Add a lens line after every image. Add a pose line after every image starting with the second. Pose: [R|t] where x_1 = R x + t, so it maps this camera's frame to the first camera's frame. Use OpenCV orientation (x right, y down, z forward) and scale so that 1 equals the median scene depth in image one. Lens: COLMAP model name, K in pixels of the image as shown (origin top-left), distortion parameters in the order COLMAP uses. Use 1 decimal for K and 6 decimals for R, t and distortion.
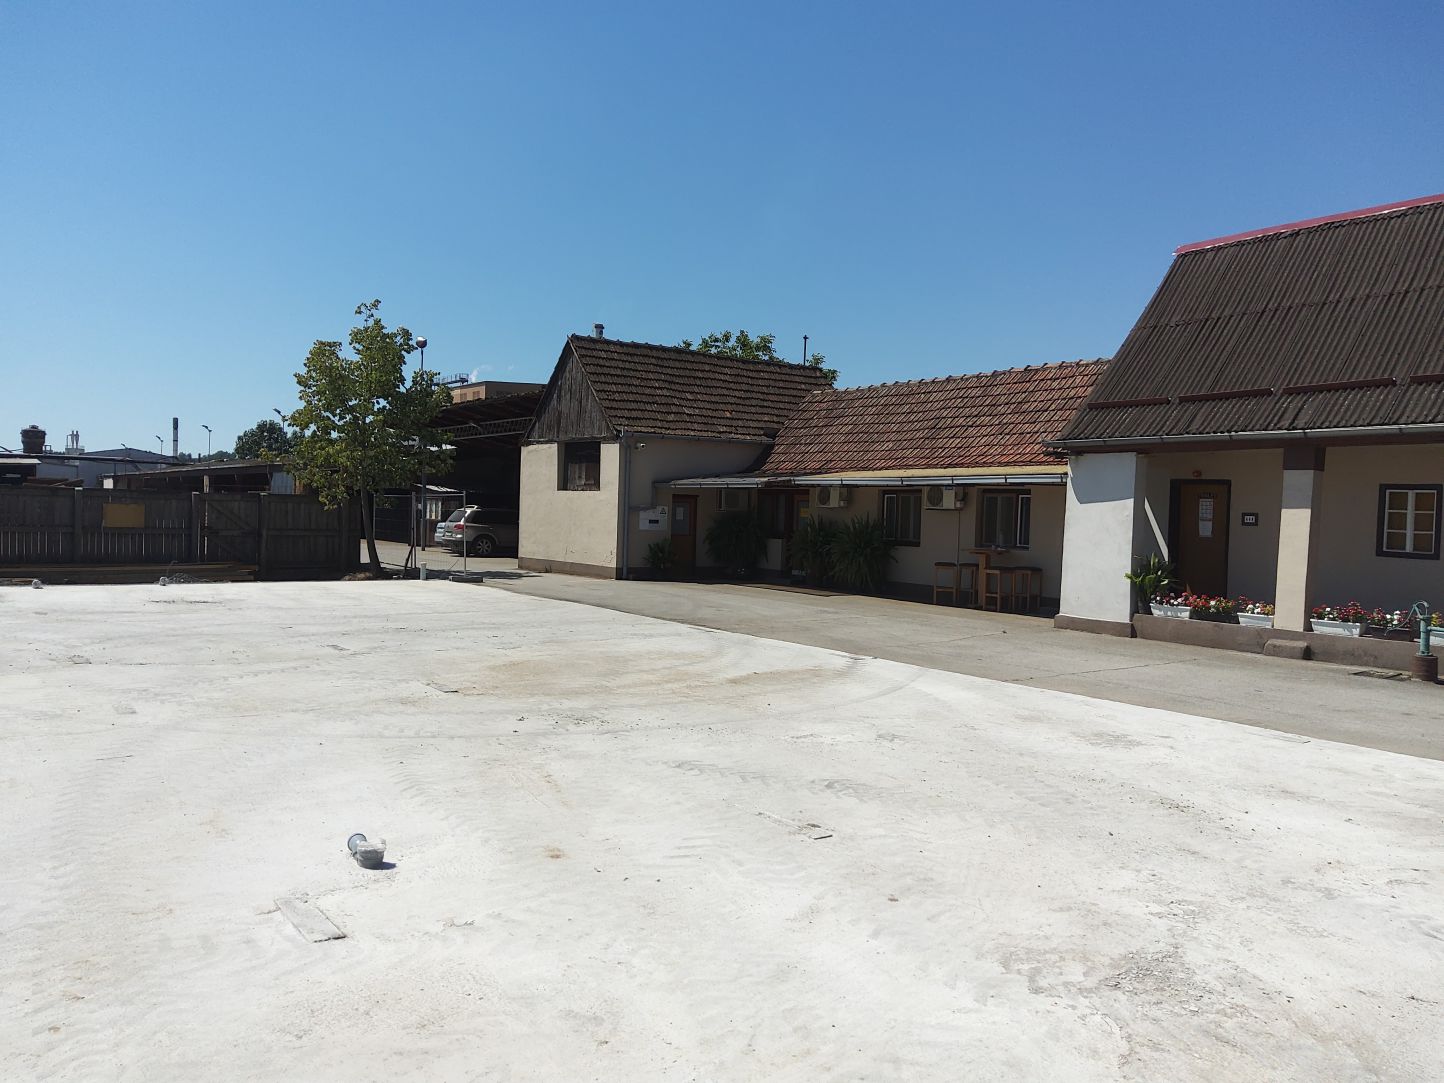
lens RADIAL K [[1102.2, 0, 722.0], [0, 1102.2, 541.5], [0, 0, 1]] dist [0.092063, -0.141319]
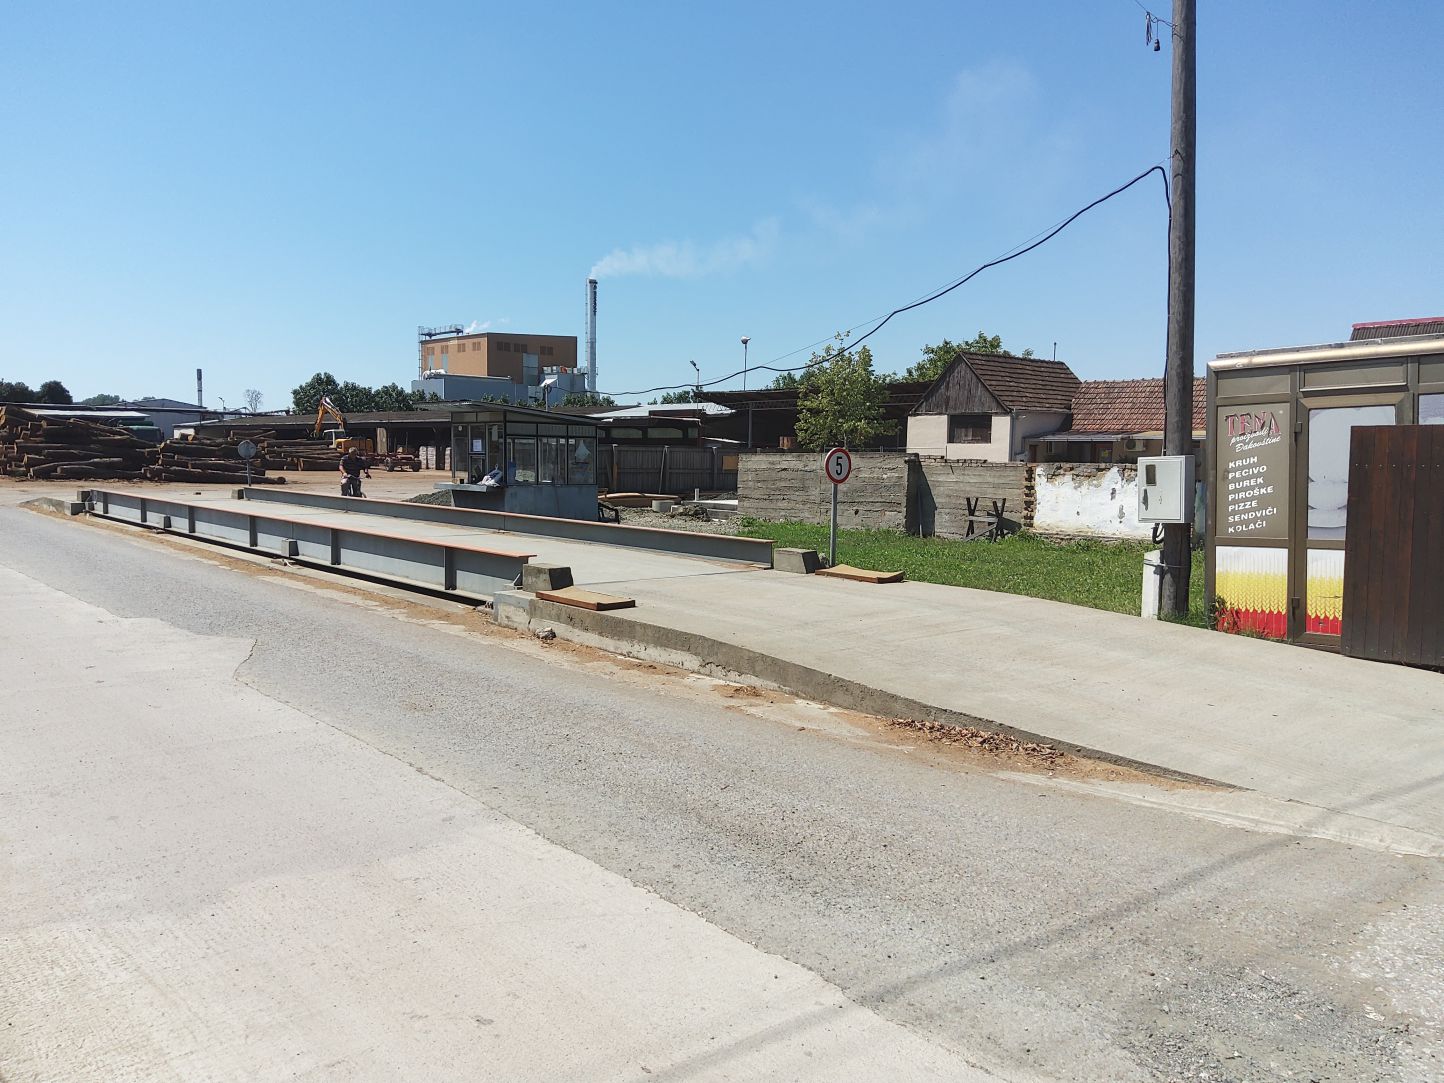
lens RADIAL K [[1102.2, 0, 722.0], [0, 1102.2, 541.5], [0, 0, 1]] dist [0.092063, -0.141319]
pose [[0.990217, -0.028741, 0.136547, -0.956436], [0.020619, 0.997953, 0.060530, -0.007848], [-0.138008, -0.057122, 0.988783, -0.834824]]
